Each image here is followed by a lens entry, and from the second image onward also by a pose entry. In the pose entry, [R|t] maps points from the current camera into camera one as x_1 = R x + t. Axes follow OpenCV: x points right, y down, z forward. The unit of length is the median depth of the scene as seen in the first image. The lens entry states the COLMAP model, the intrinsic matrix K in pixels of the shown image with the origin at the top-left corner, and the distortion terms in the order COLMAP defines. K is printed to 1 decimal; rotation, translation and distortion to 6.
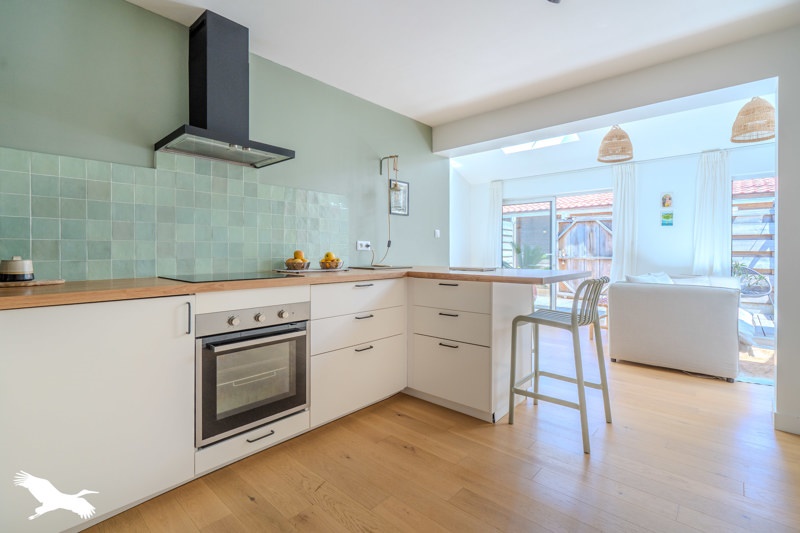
lens RADIAL K [[366.5, 0, 395.4], [0, 366.5, 252.5], [0, 0, 1]] dist [0.004836, -0.000089]
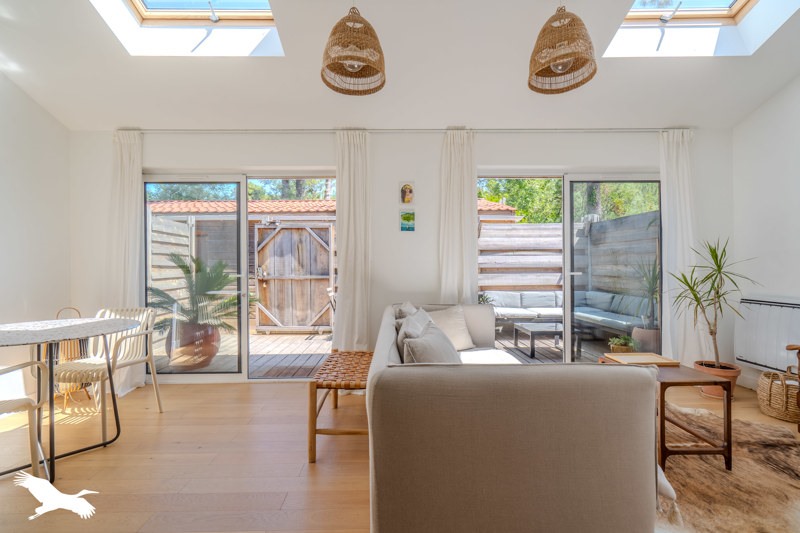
lens RADIAL K [[366.5, 0, 399.7], [0, 366.5, 267.8], [0, 0, 1]] dist [0.004836, -0.000089]
pose [[0.719342, -0.008352, 0.694605, 0.194380], [0.009238, 0.999954, 0.002457, -0.005582], [-0.694594, 0.004649, 0.719387, 0.390424]]
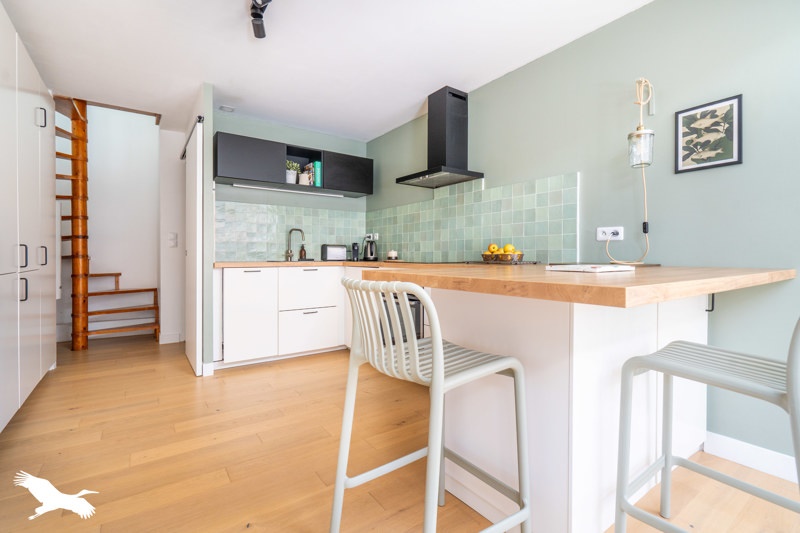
lens RADIAL K [[366.5, 0, 400.2], [0, 366.5, 261.3], [0, 0, 1]] dist [0.004836, -0.000089]
pose [[-0.187413, 0.007565, -0.982252, 0.915678], [-0.009647, 0.999908, 0.009541, 0.041805], [0.982234, 0.011264, -0.187323, 1.009302]]
